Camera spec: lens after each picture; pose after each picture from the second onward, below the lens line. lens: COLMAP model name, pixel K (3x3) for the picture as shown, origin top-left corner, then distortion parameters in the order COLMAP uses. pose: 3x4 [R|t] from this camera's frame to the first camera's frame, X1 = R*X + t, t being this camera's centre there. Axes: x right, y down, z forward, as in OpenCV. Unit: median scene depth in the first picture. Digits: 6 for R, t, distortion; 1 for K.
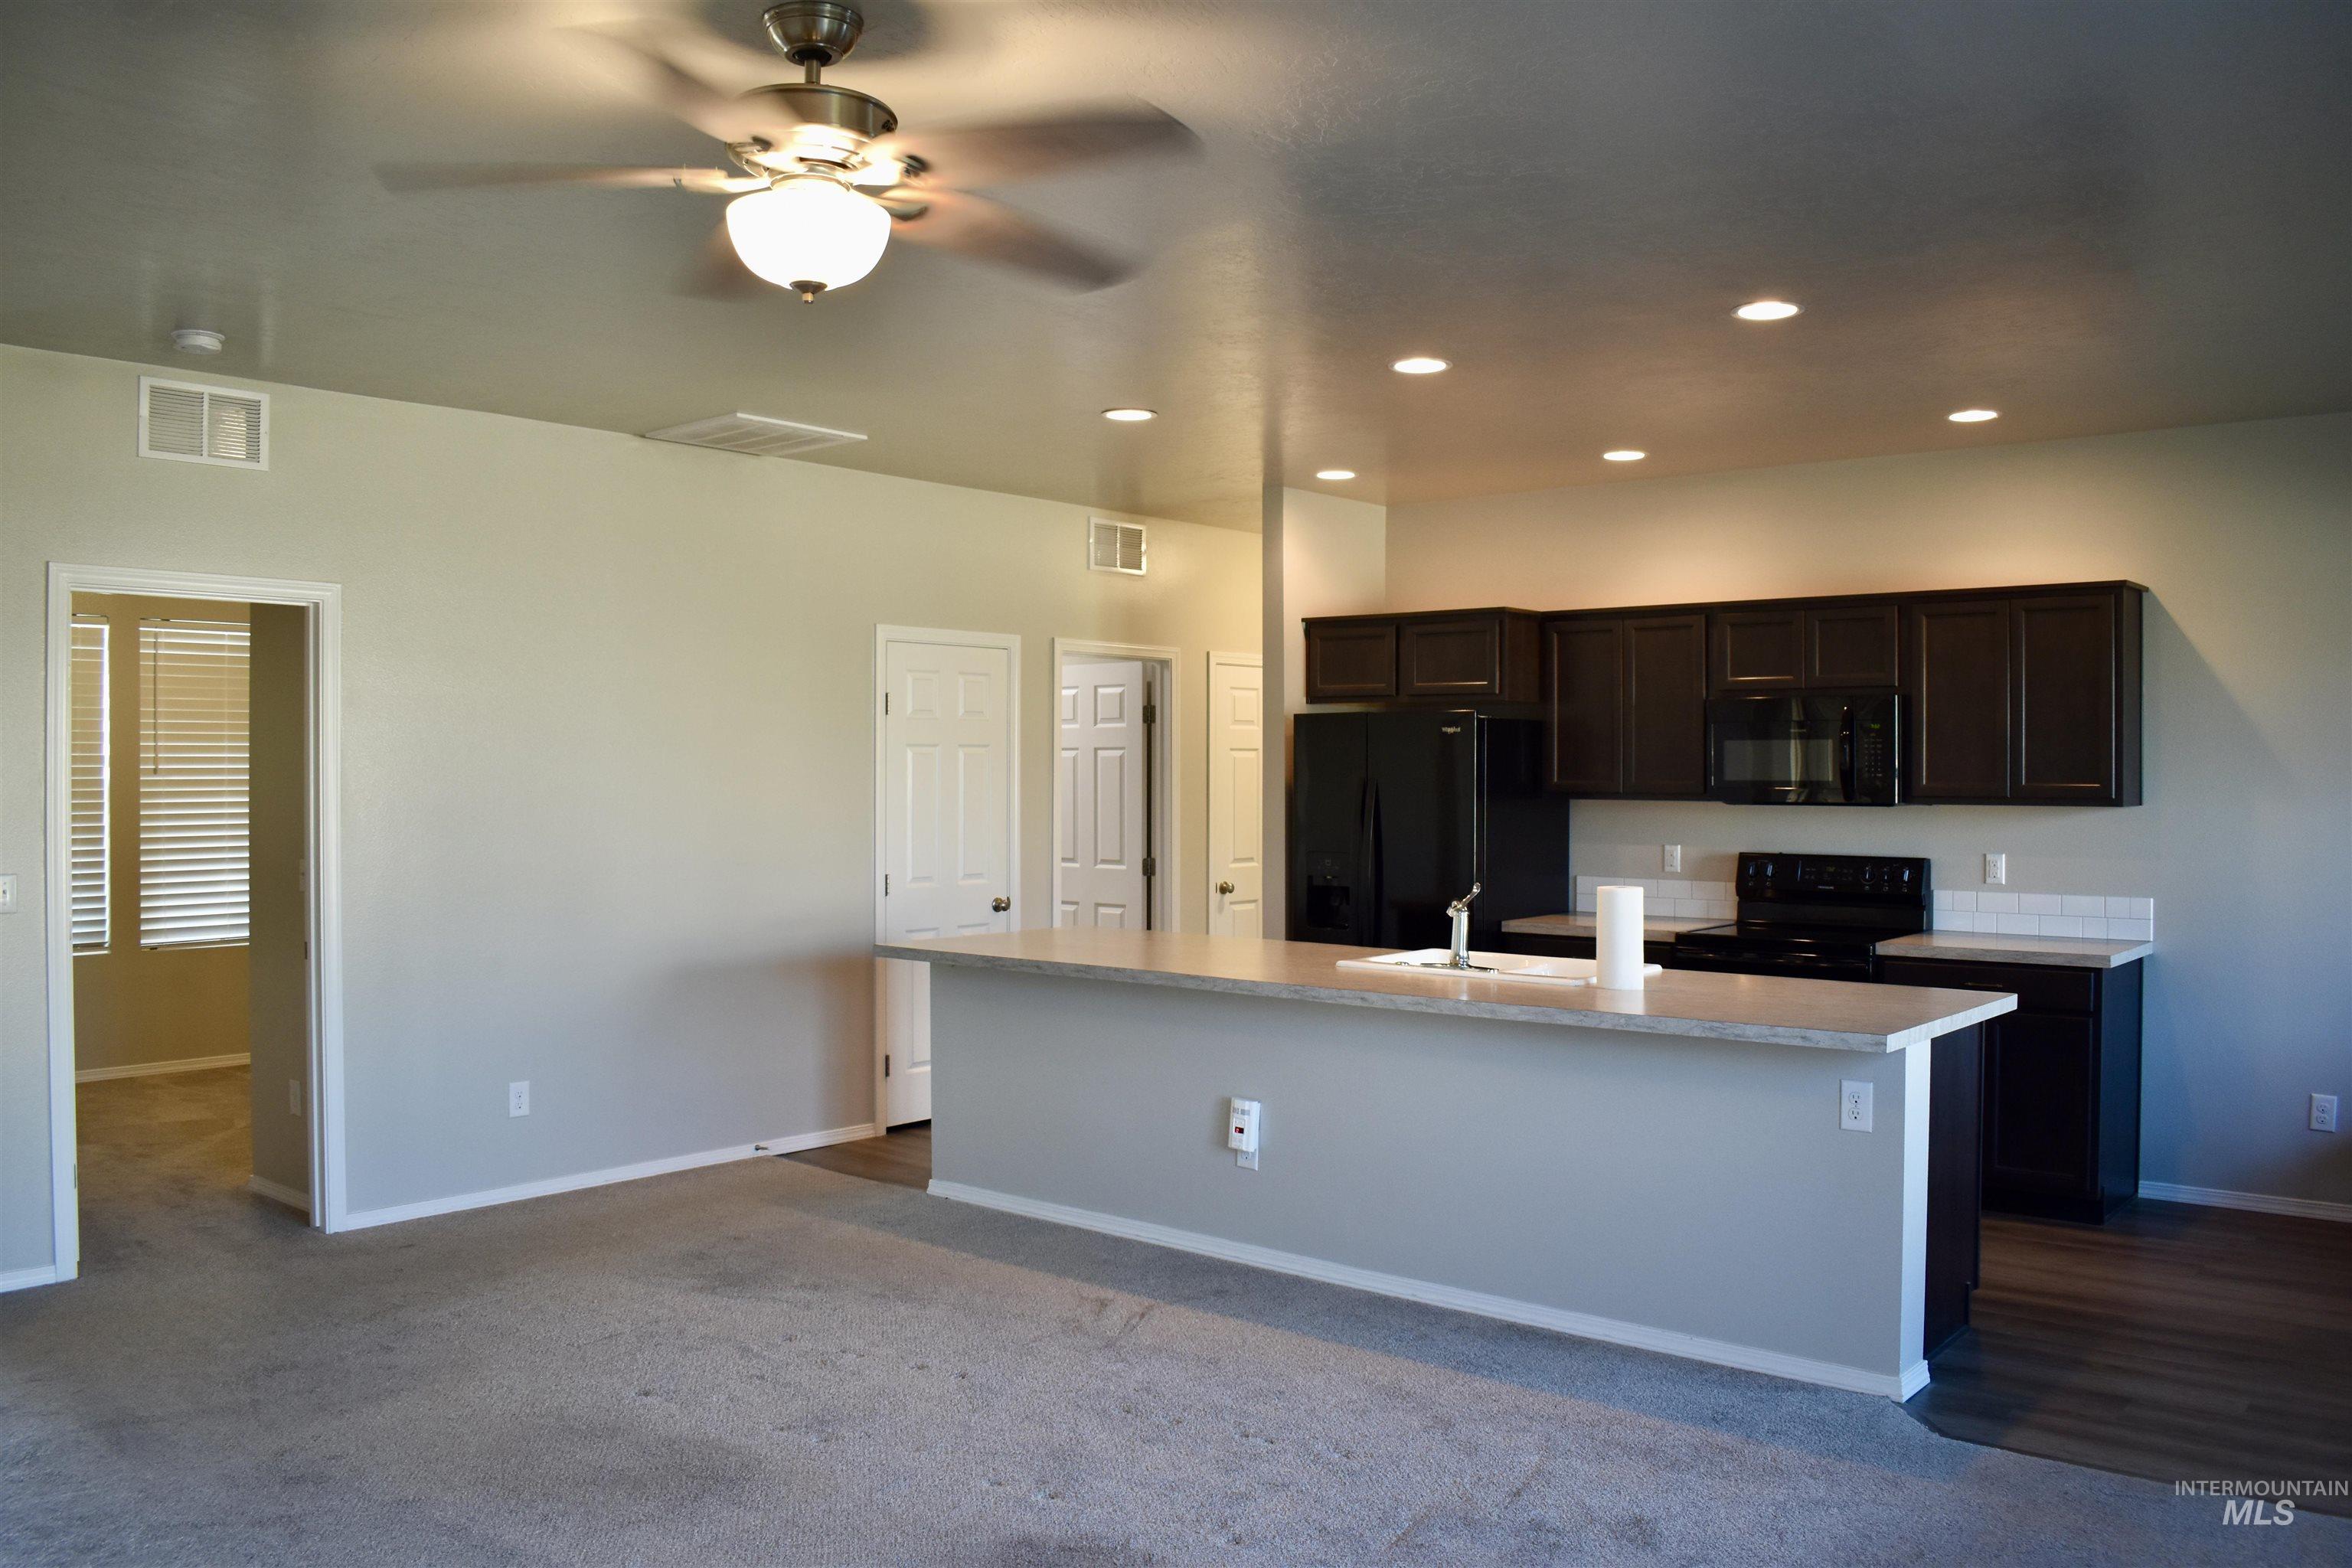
lens RADIAL K [[1831.2, 0, 1149.3], [0, 1831.2, 786.0], [0, 0, 1]] dist [-0.035299, -0.000415]
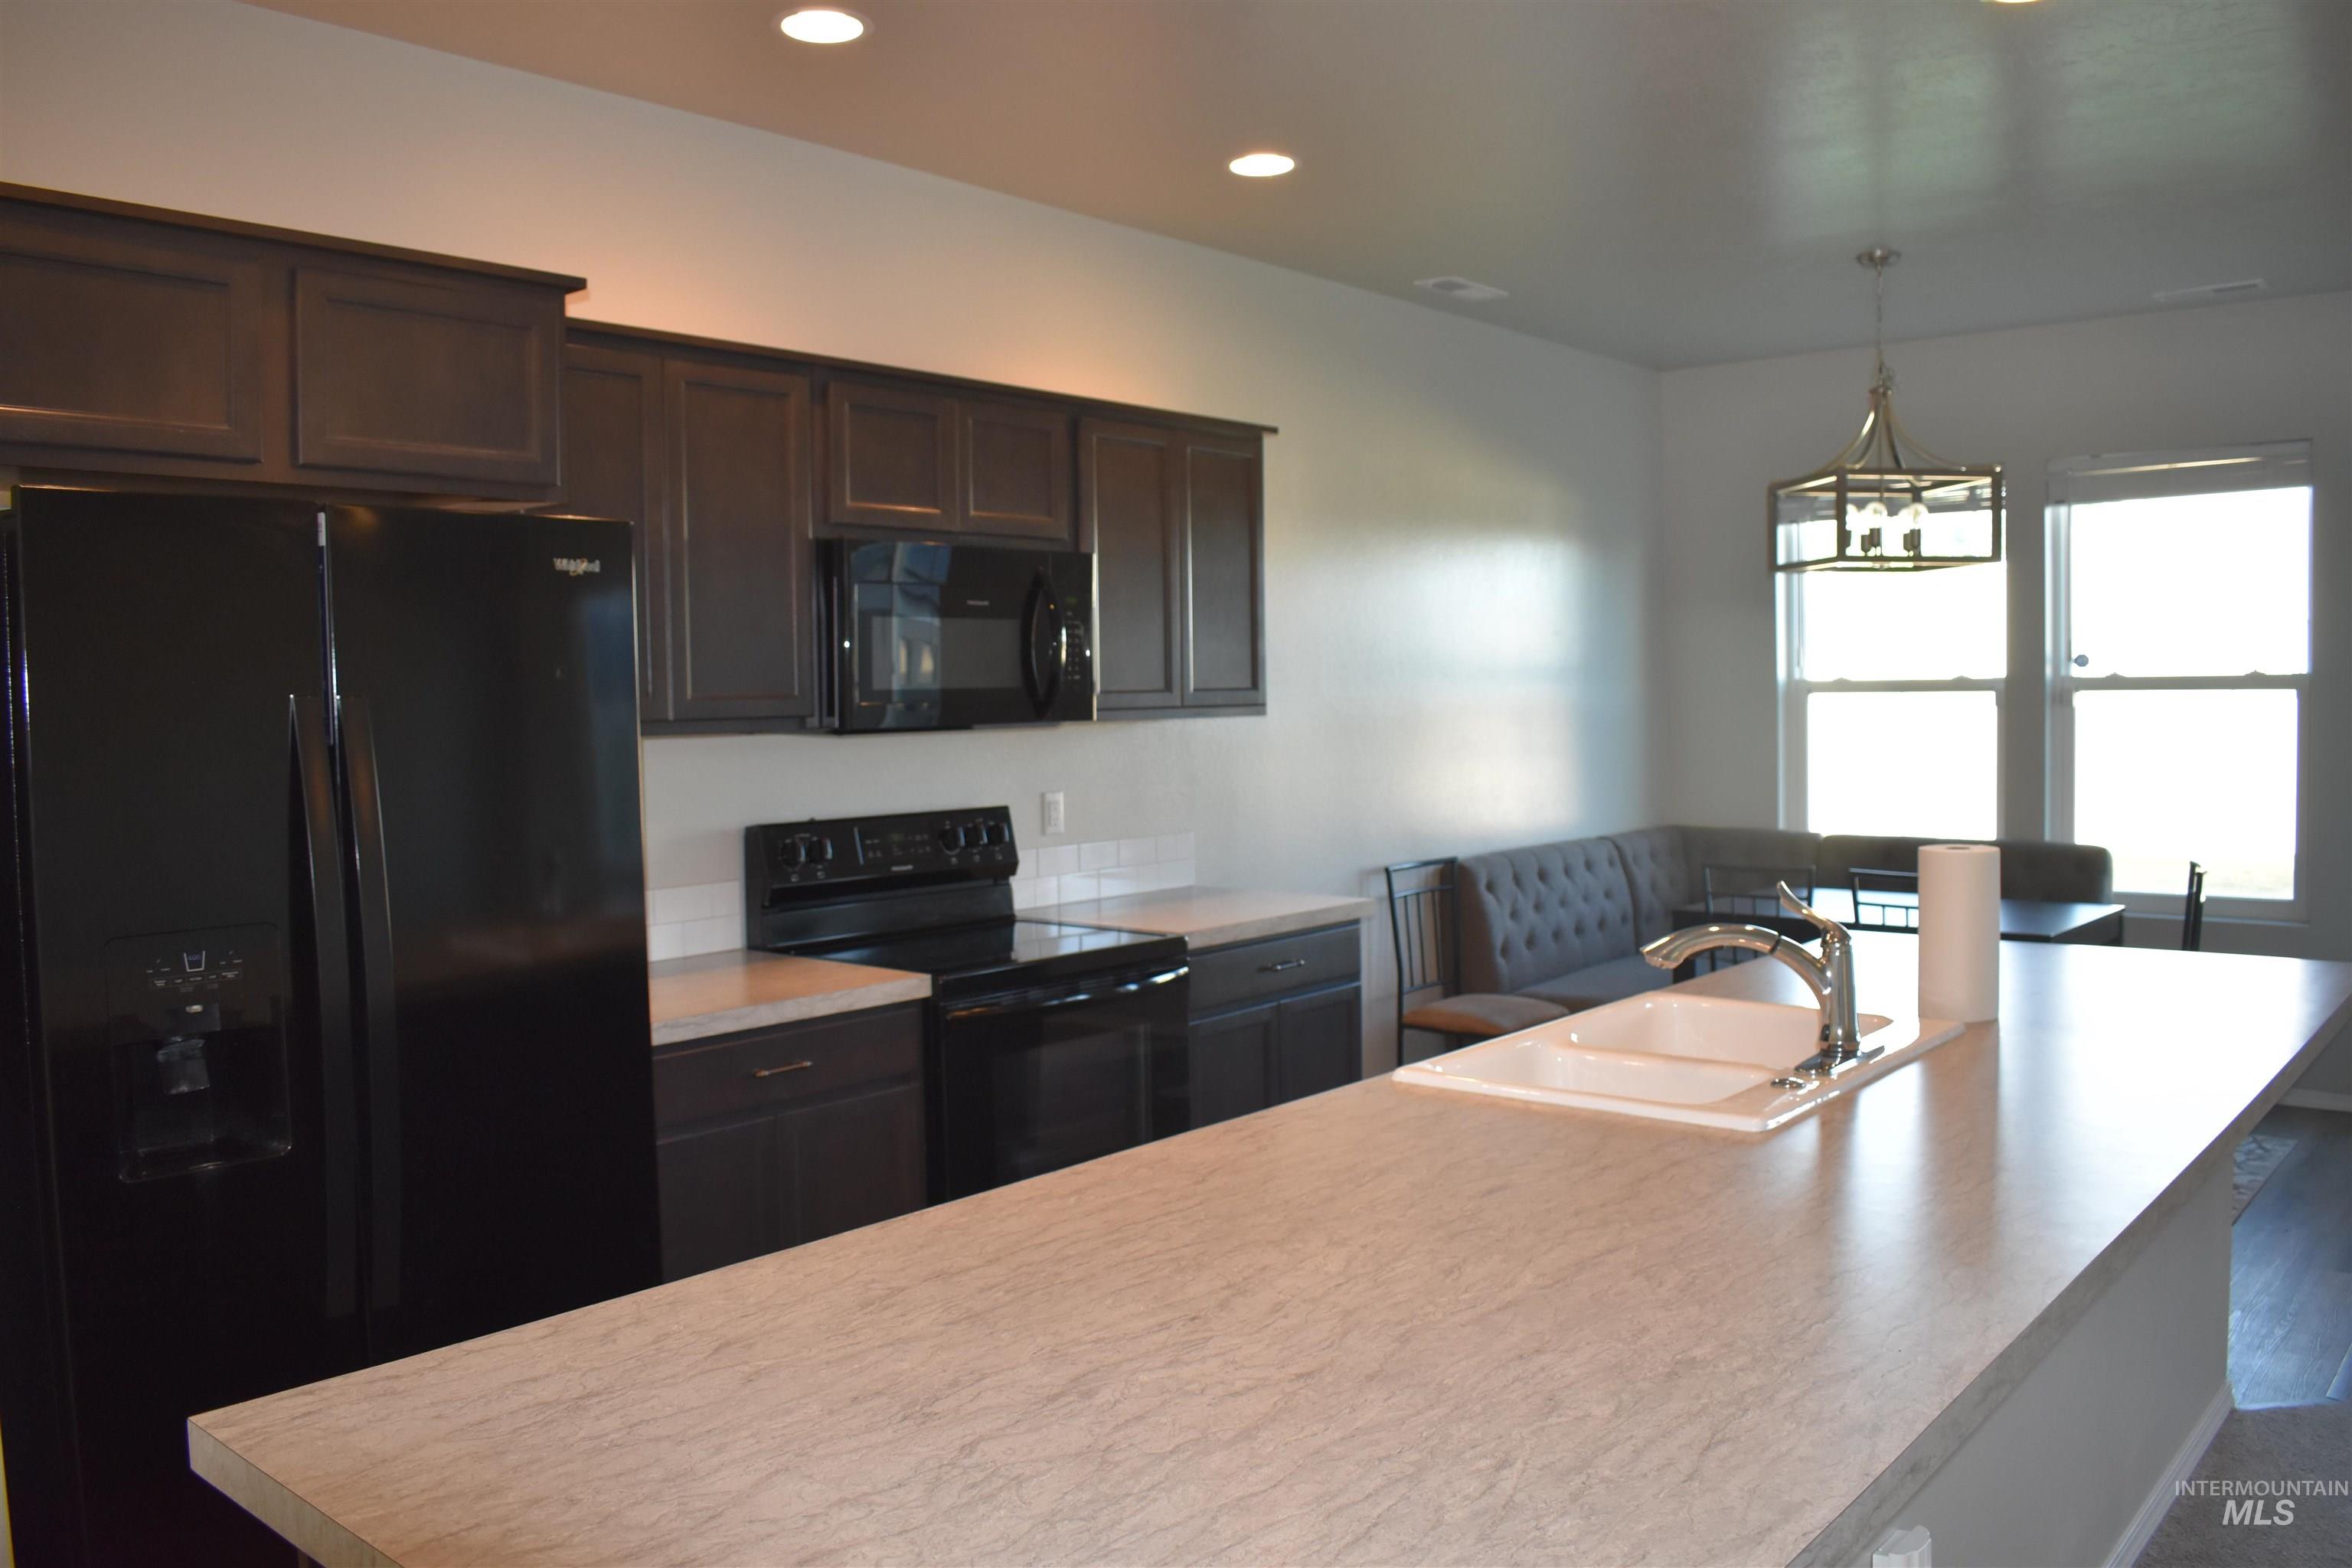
lens RADIAL K [[1831.2, 0, 1149.3], [0, 1831.2, 786.0], [0, 0, 1]] dist [-0.035299, -0.000415]
pose [[0.024350, -0.053921, 0.998248, -0.236854], [0.018937, 0.998390, 0.053467, -0.002091], [-0.999524, 0.017602, 0.025332, 0.920911]]
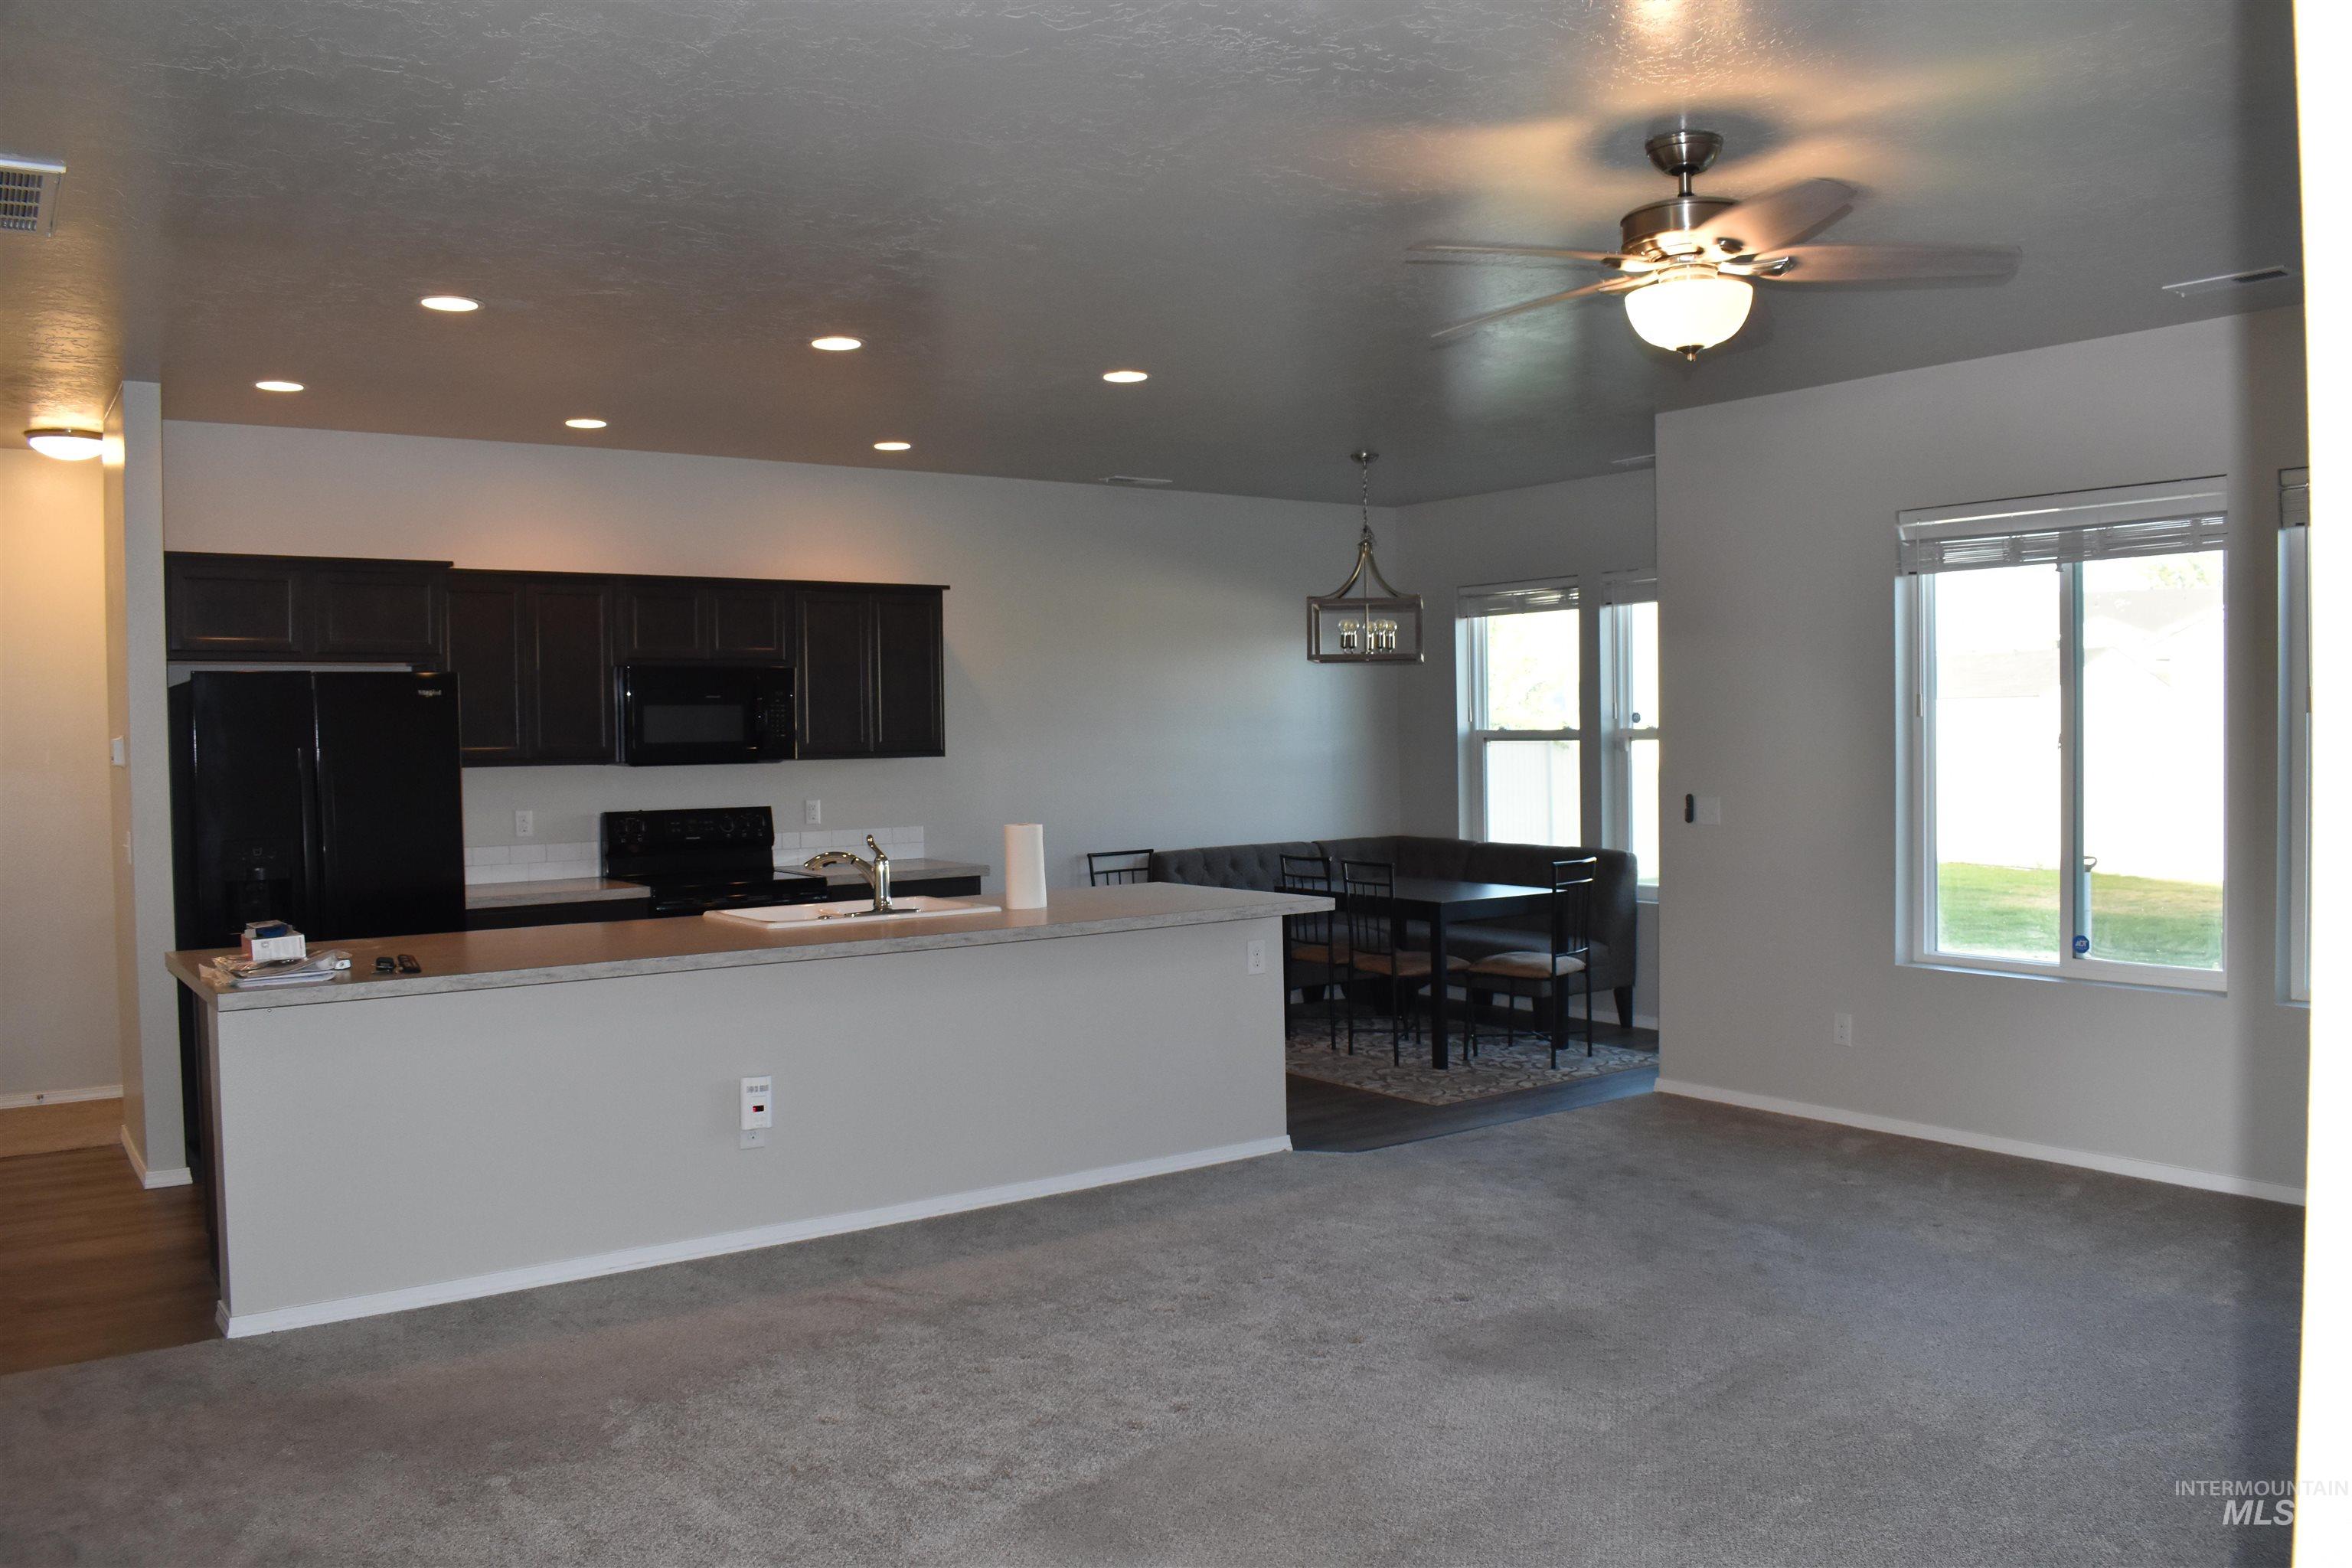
lens RADIAL K [[1831.2, 0, 1149.3], [0, 1831.2, 786.0], [0, 0, 1]] dist [-0.035299, -0.000415]
pose [[0.335005, -0.035565, 0.941545, -0.606515], [0.018671, 0.999342, 0.031104, -0.006058], [-0.942031, 0.007159, 0.335449, 0.367815]]
